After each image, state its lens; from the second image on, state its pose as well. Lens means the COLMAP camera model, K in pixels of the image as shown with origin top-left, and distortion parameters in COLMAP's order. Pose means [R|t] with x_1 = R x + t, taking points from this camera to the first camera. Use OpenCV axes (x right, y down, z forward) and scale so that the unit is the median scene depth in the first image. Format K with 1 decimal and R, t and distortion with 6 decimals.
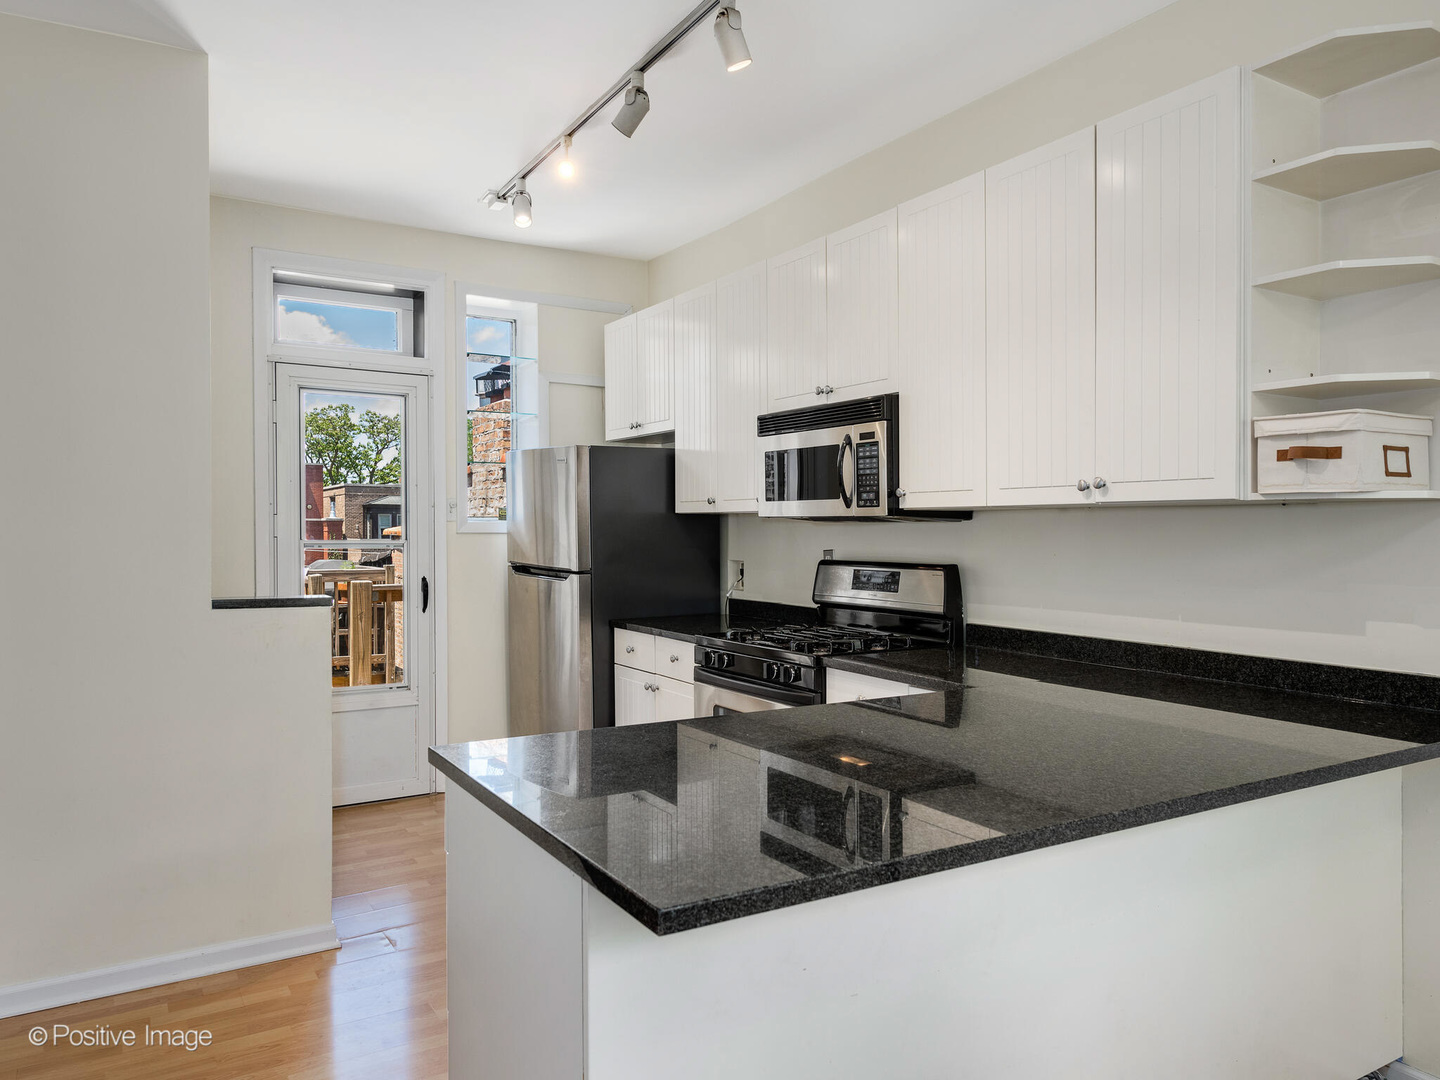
lens RADIAL K [[1011.9, 0, 720.0], [0, 1011.9, 540.0], [0, 0, 1]] dist [-0.003617, -0.000079]
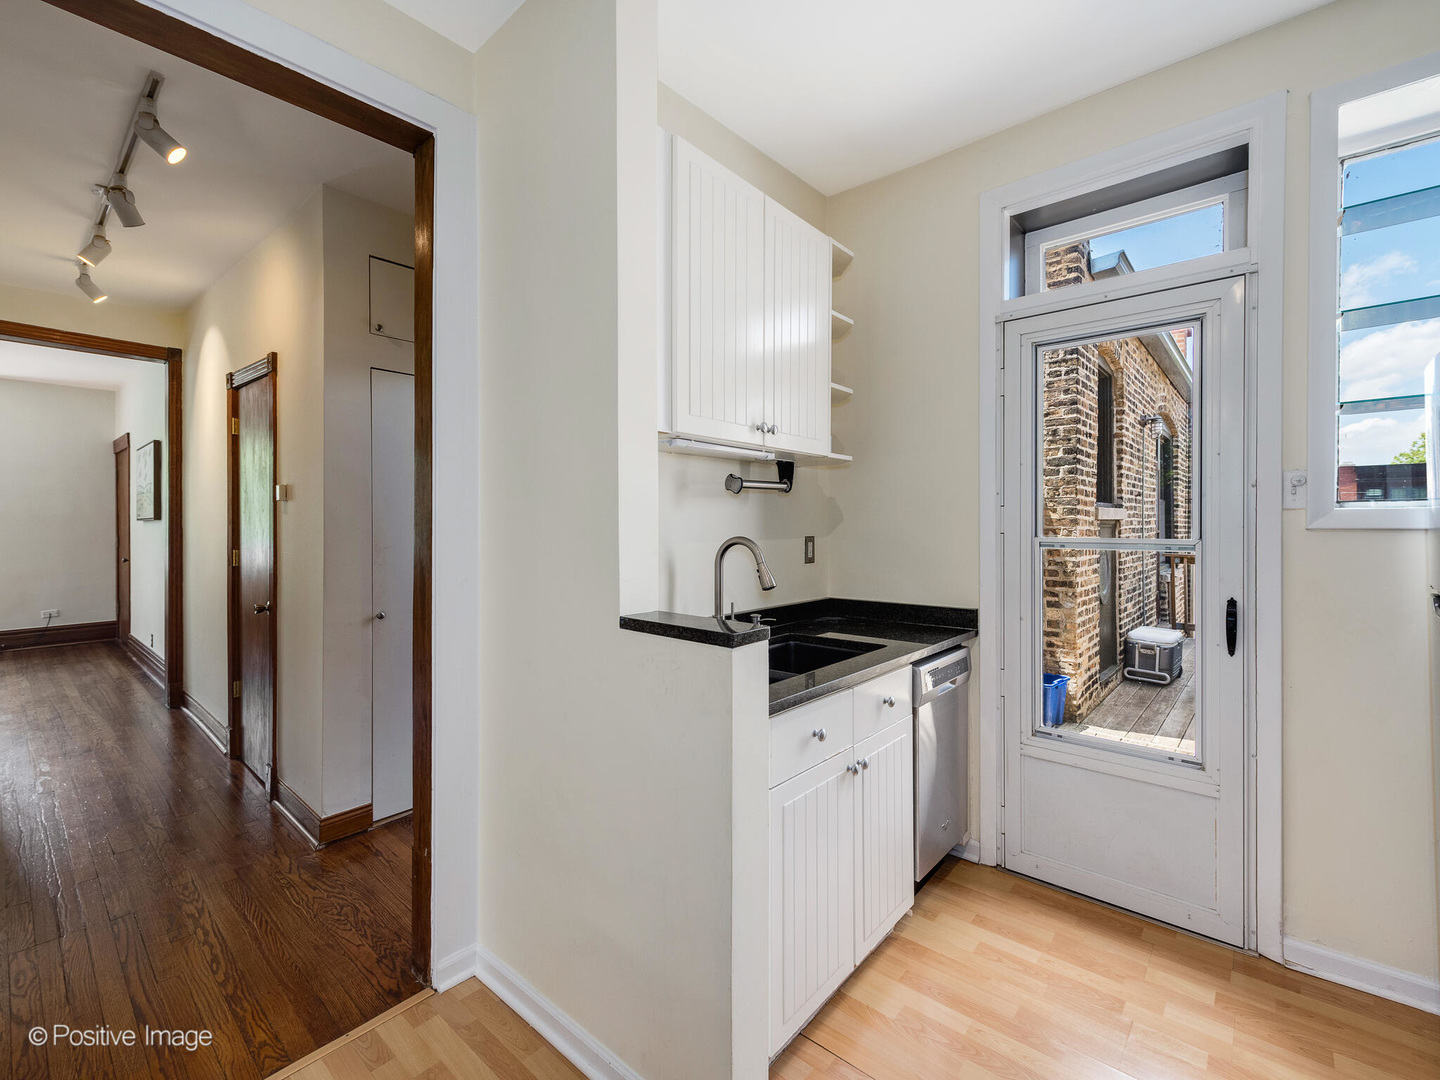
lens RADIAL K [[633.7, 0, 720.5], [0, 633.7, 529.5], [0, 0, 1]] dist [0.001971, 0.000265]
pose [[0.303650, 0.005148, -0.952770, -0.012287], [-0.007176, 0.999969, 0.003116, -0.005489], [0.952757, 0.005891, 0.303678, 0.574241]]
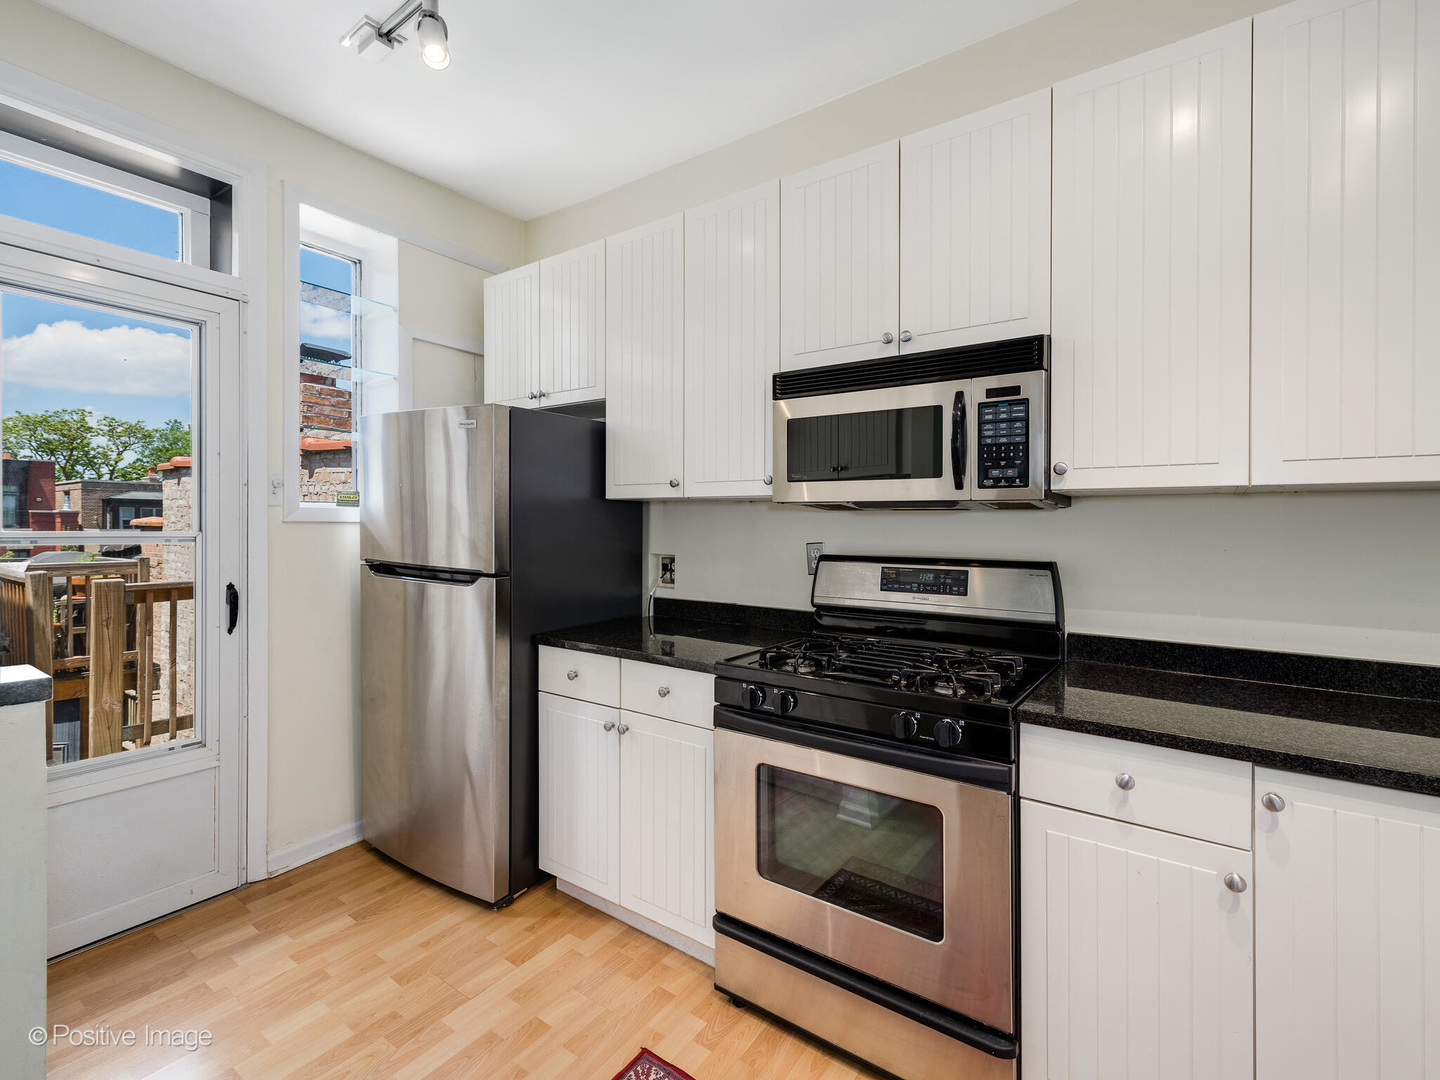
lens RADIAL K [[665.7, 0, 721.2], [0, 665.7, 524.4], [0, 0, 1]] dist [0.002607, -0.000329]
pose [[0.917100, 0.002923, 0.398646, -0.162173], [0.000229, 0.999969, -0.007859, -0.001234], [-0.398656, 0.007298, 0.917071, 0.430173]]
